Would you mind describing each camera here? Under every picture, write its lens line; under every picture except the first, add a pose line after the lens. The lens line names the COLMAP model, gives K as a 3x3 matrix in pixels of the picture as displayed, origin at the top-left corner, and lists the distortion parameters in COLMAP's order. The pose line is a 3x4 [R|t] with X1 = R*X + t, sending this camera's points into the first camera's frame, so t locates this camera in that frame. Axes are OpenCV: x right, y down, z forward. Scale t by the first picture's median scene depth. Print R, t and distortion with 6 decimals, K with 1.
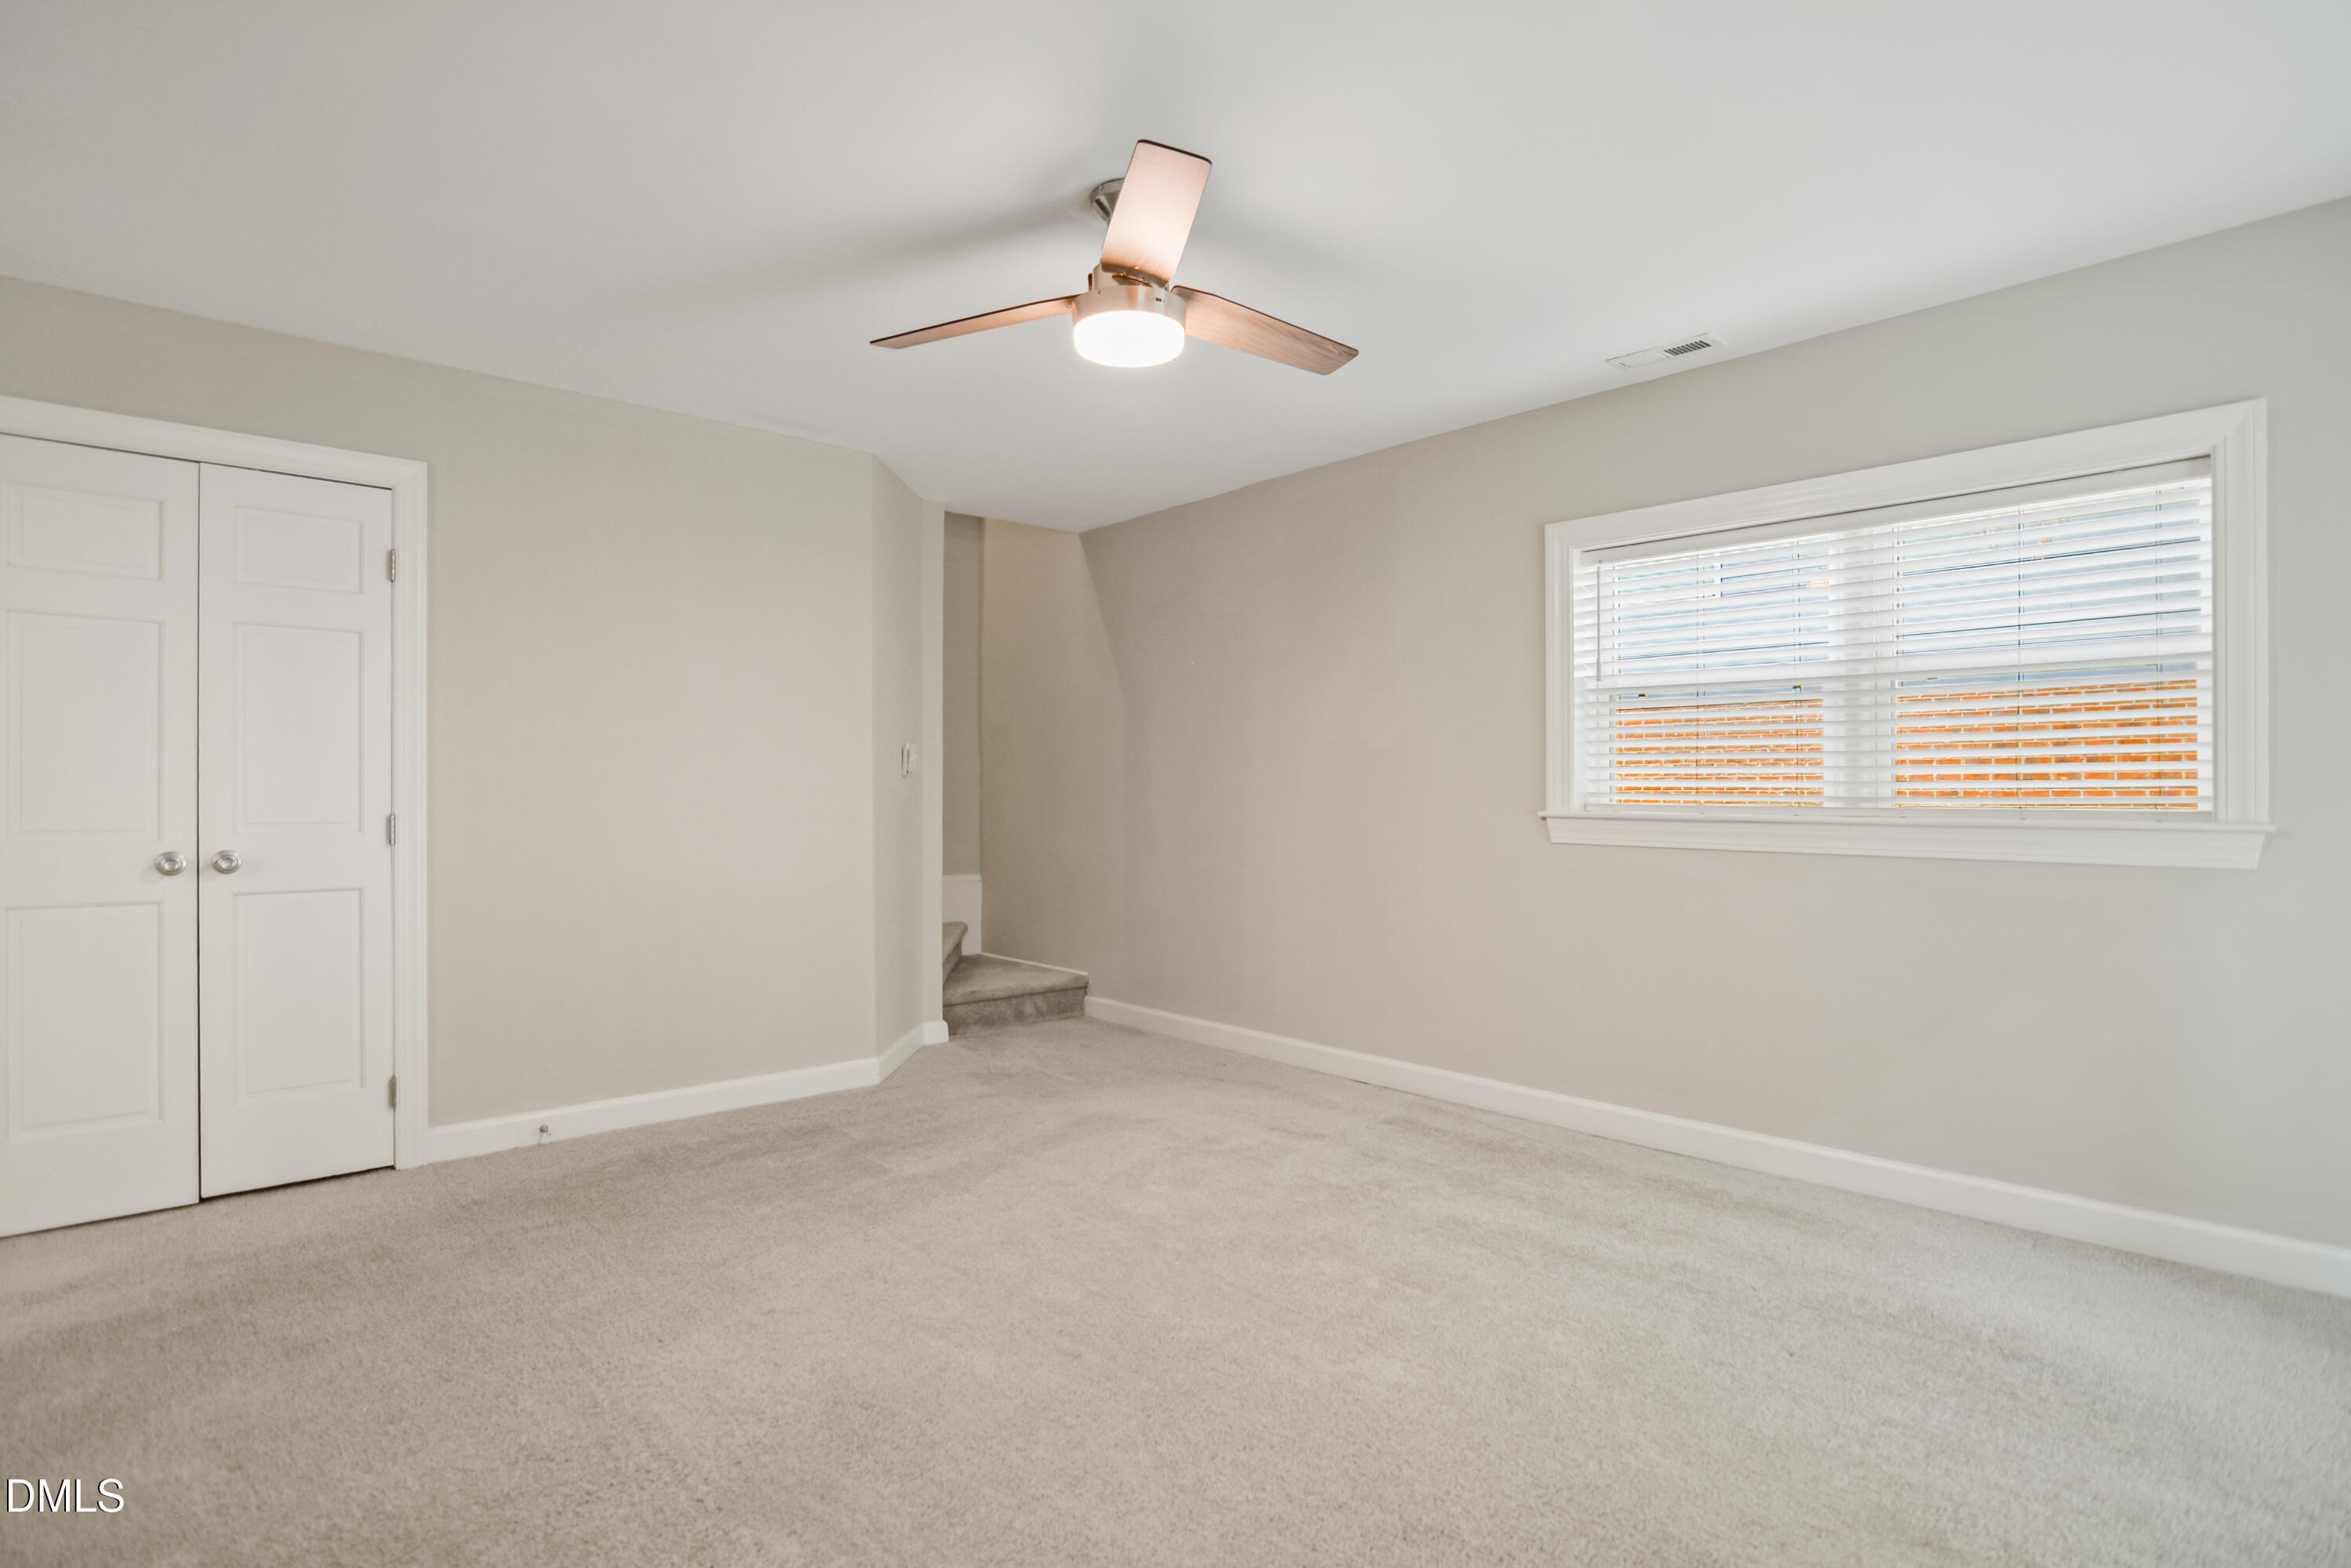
lens RADIAL K [[1149.9, 0, 1157.1], [0, 1149.9, 797.9], [0, 0, 1]] dist [-0.018687, 0.000413]
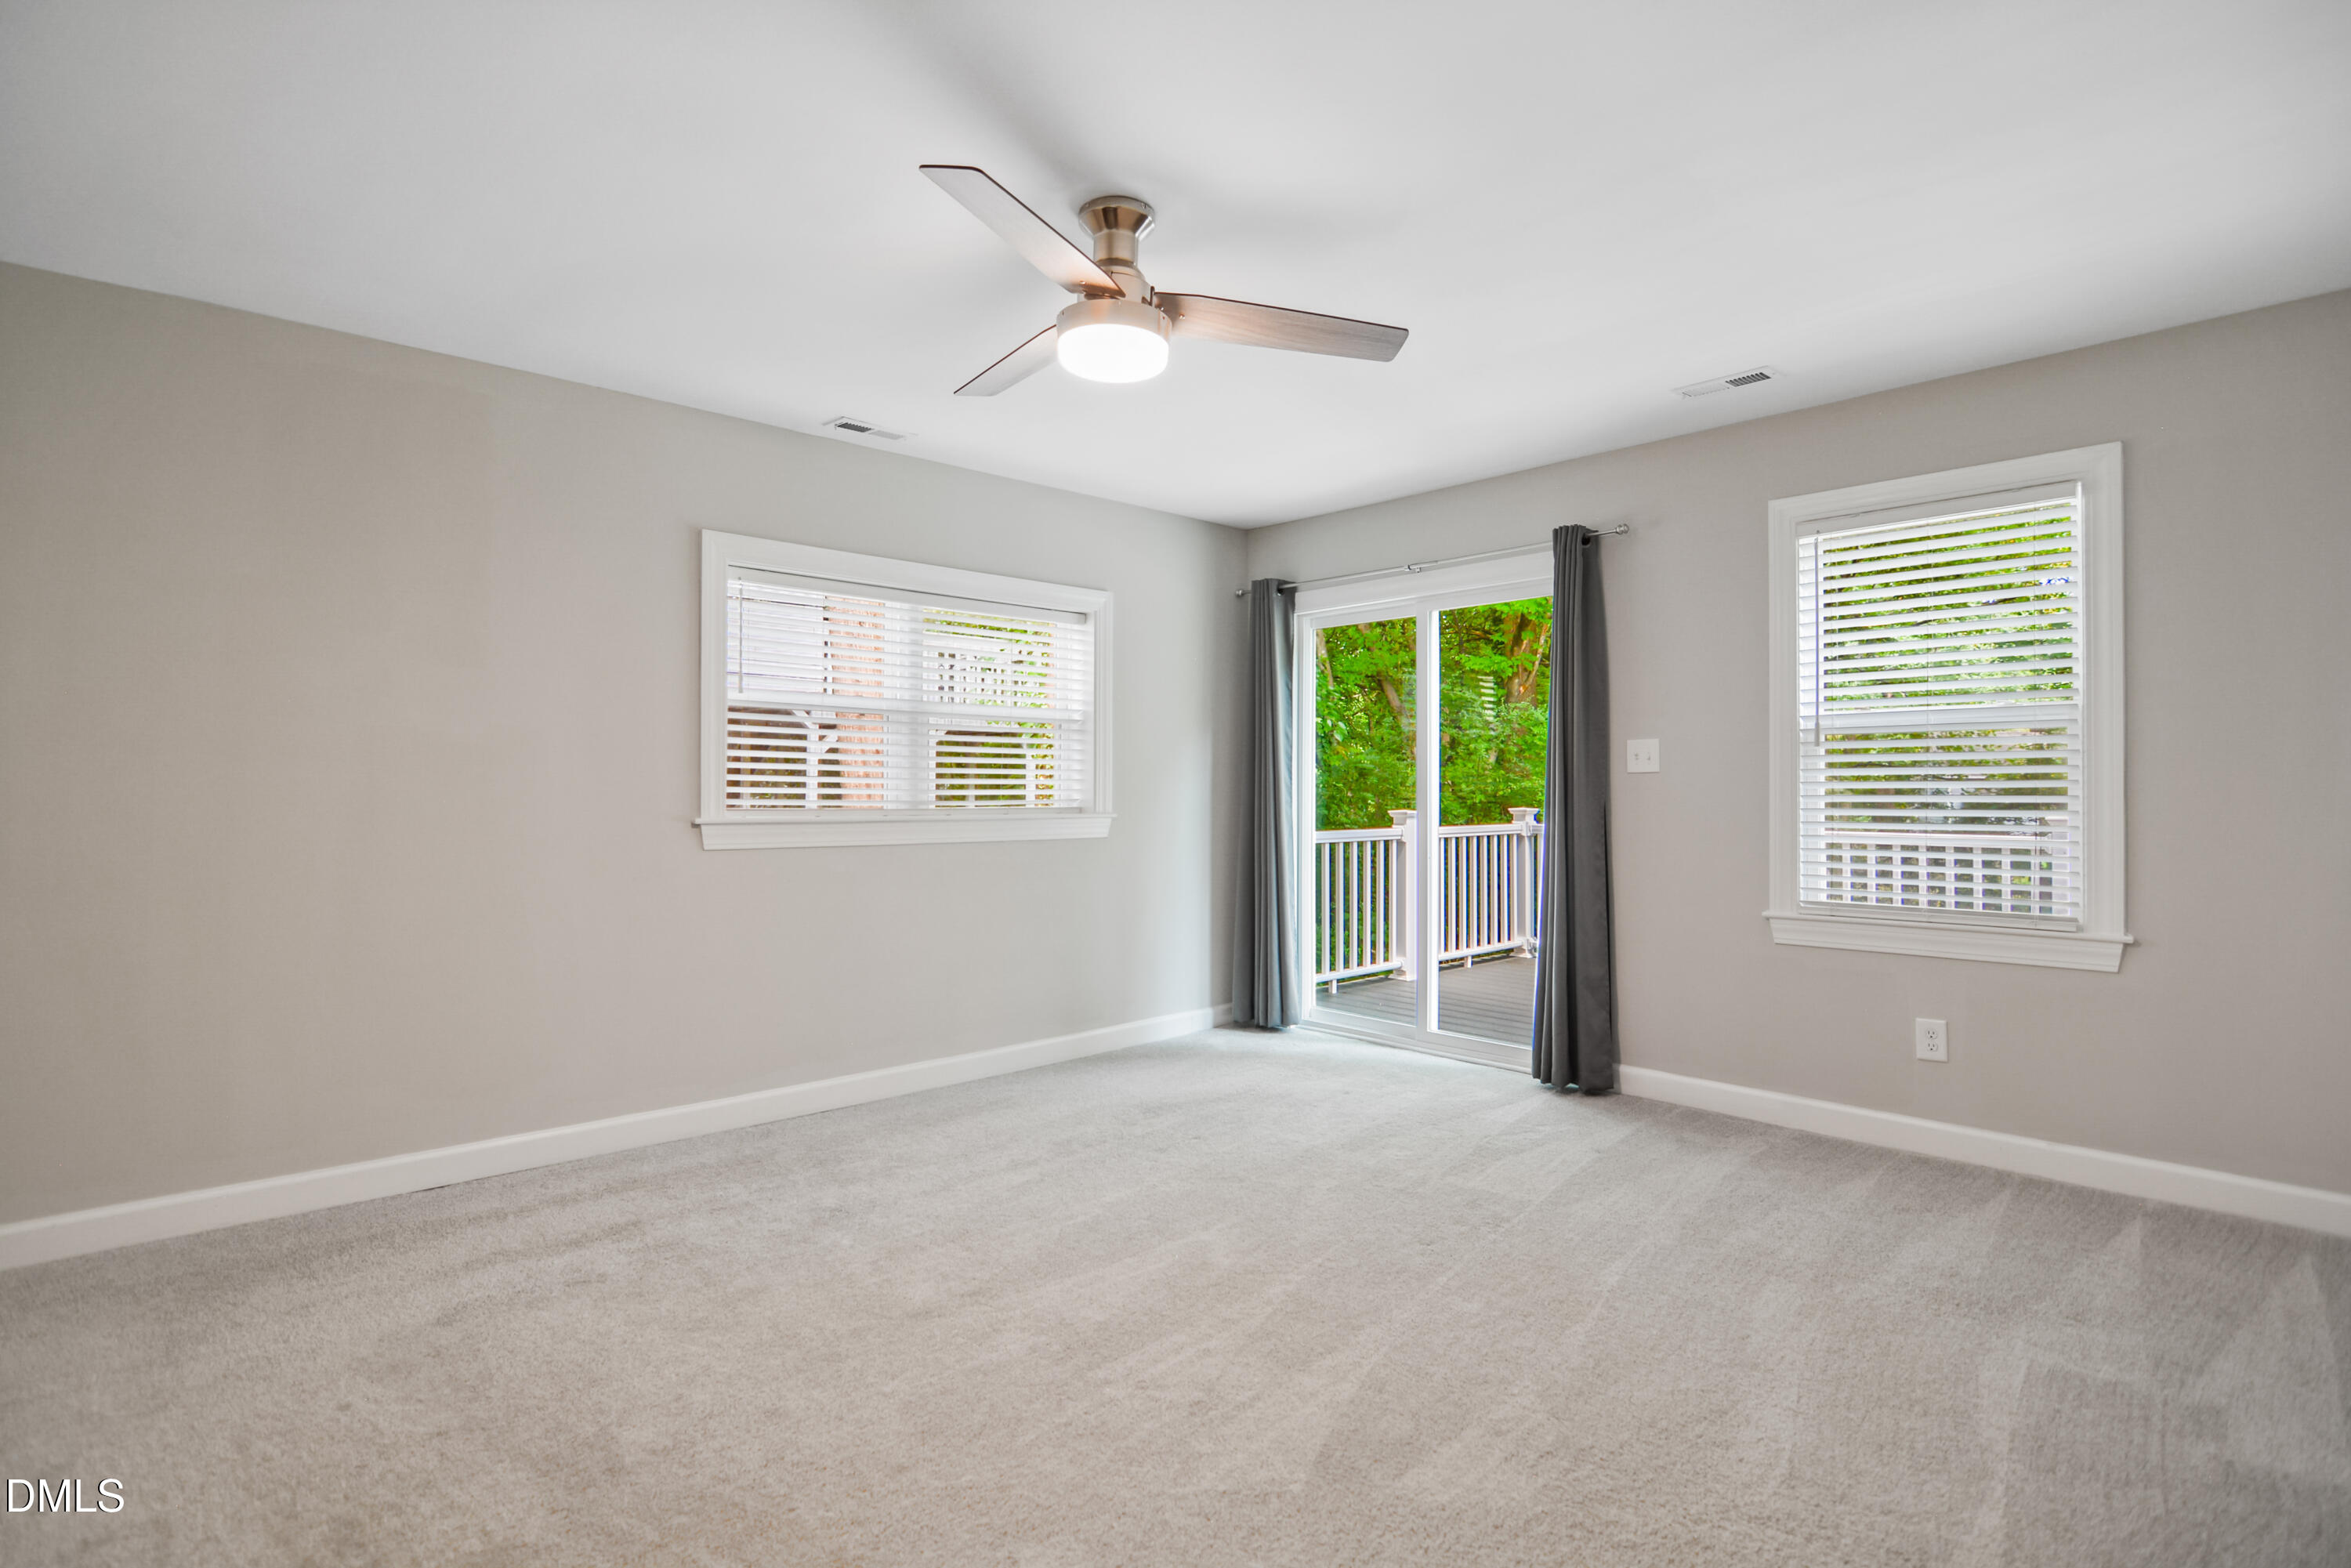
lens RADIAL K [[1149.9, 0, 1157.5], [0, 1149.9, 780.8], [0, 0, 1]] dist [-0.018687, 0.000413]
pose [[0.014606, 0.001534, 0.999892, -0.696894], [0.003368, 0.999993, -0.001583, -0.020238], [-0.999888, 0.003391, 0.014601, 0.641189]]
